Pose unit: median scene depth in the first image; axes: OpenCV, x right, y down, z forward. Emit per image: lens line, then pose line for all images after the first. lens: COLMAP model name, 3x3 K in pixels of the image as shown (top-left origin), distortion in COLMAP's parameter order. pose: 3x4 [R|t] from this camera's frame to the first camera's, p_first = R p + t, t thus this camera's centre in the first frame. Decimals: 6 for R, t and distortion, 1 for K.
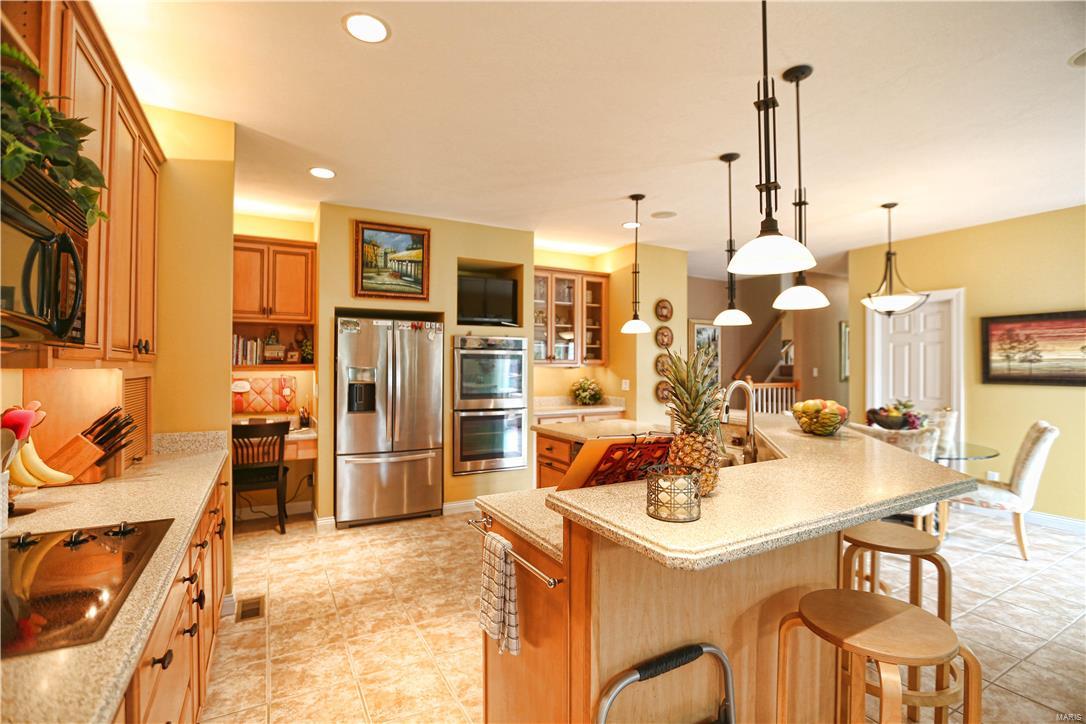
lens RADIAL K [[507.7, 0, 533.8], [0, 507.7, 365.2], [0, 0, 1]] dist [-0.048892, 0.016745]
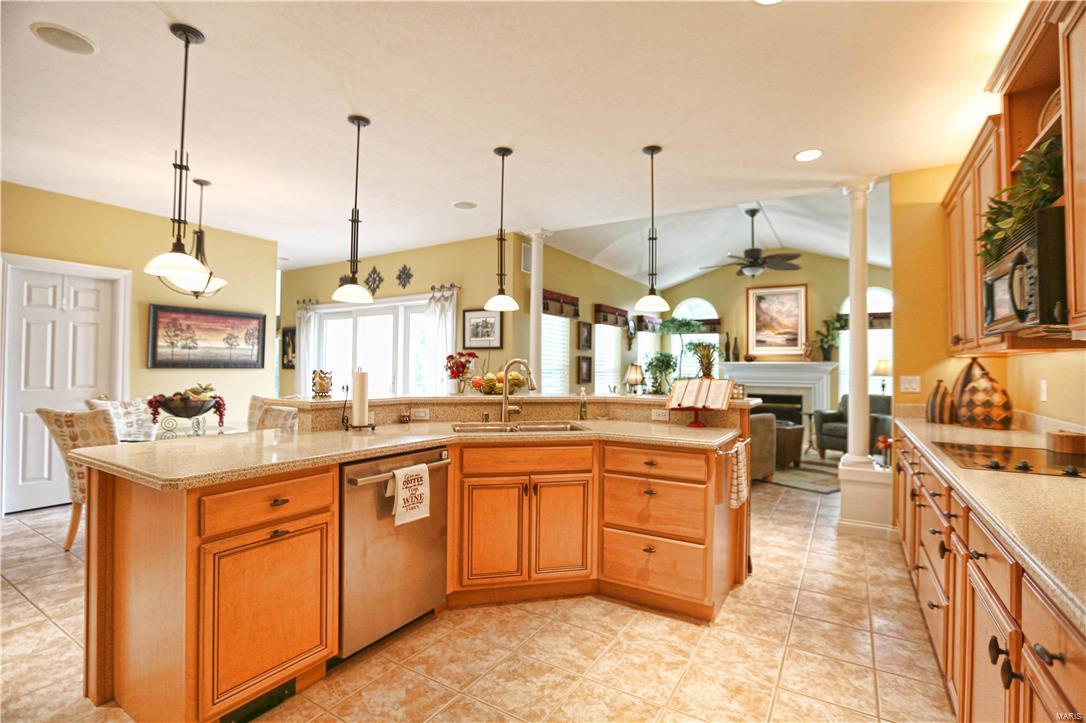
lens RADIAL K [[507.7, 0, 553.7], [0, 507.7, 366.7], [0, 0, 1]] dist [-0.048892, 0.016745]
pose [[-0.514900, -0.009468, 0.857198, -0.417642], [-0.011212, 0.999928, 0.004310, 0.020670], [-0.857177, -0.007391, -0.514969, 0.826839]]
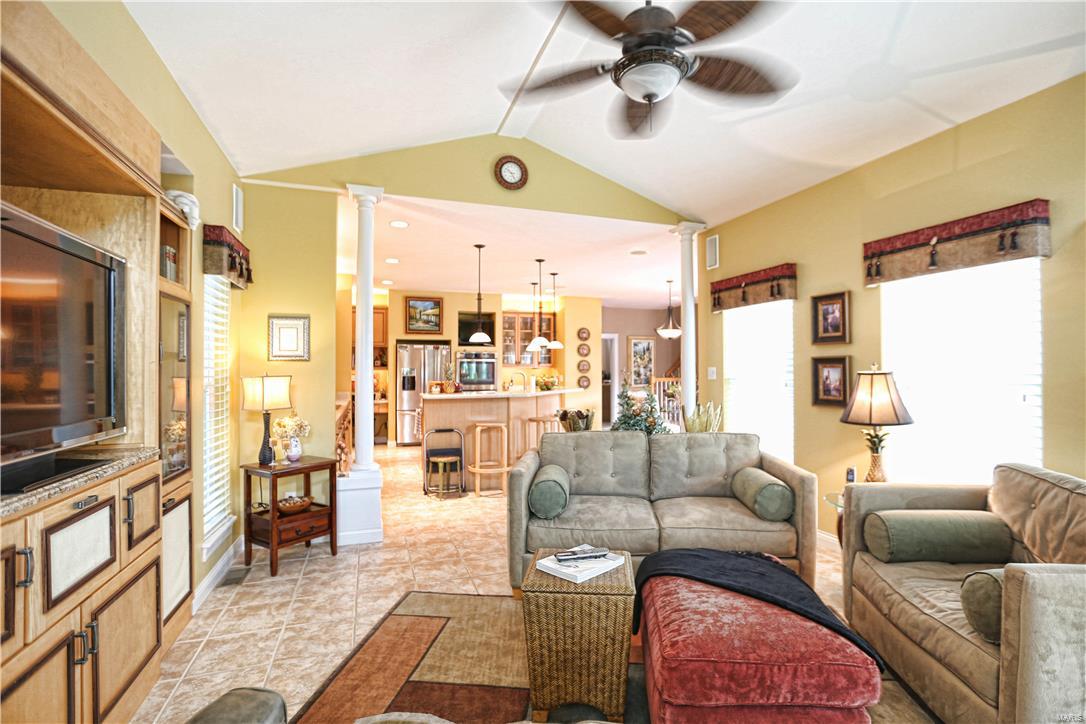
lens RADIAL K [[507.7, 0, 550.4], [0, 507.7, 363.2], [0, 0, 1]] dist [-0.048892, 0.016745]
pose [[0.988546, -0.008145, -0.150702, 0.515217], [0.006141, 0.999886, -0.013761, 0.014716], [0.150797, 0.012678, 0.988484, -0.903182]]
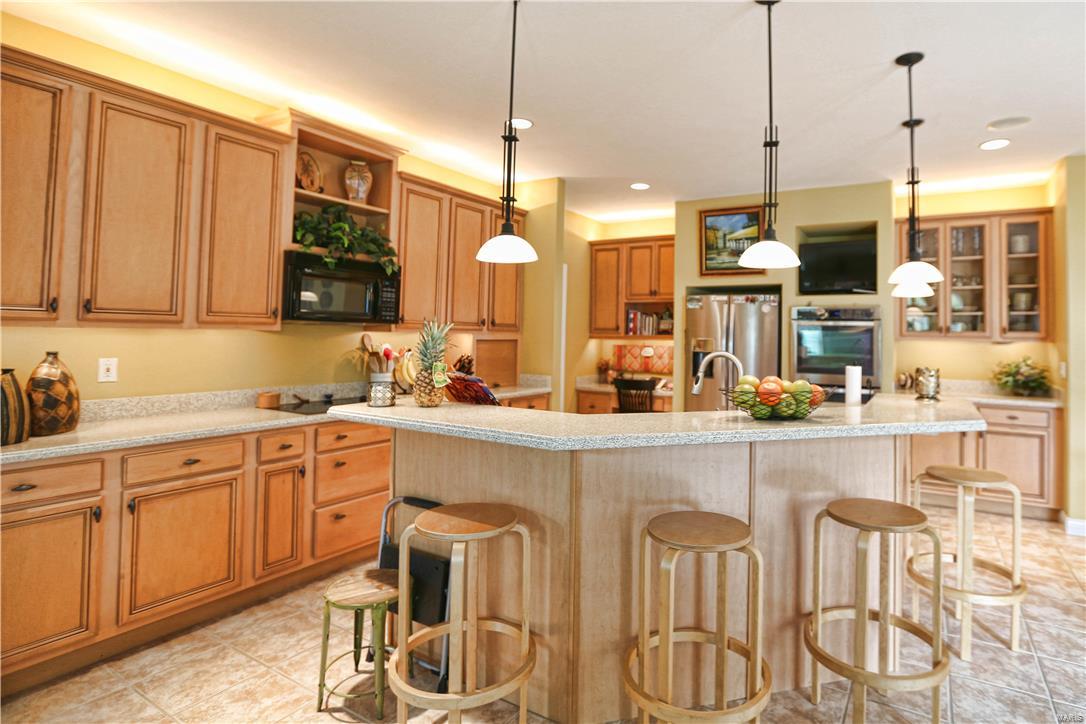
lens RADIAL K [[566.4, 0, 621.6], [0, 566.4, 315.0], [0, 0, 1]] dist [-0.038443, 0.006889]
pose [[0.550753, -0.024021, -0.834323, 0.603969], [-0.013588, 0.999195, -0.037737, 0.003565], [0.834558, 0.032121, 0.549983, 0.132483]]
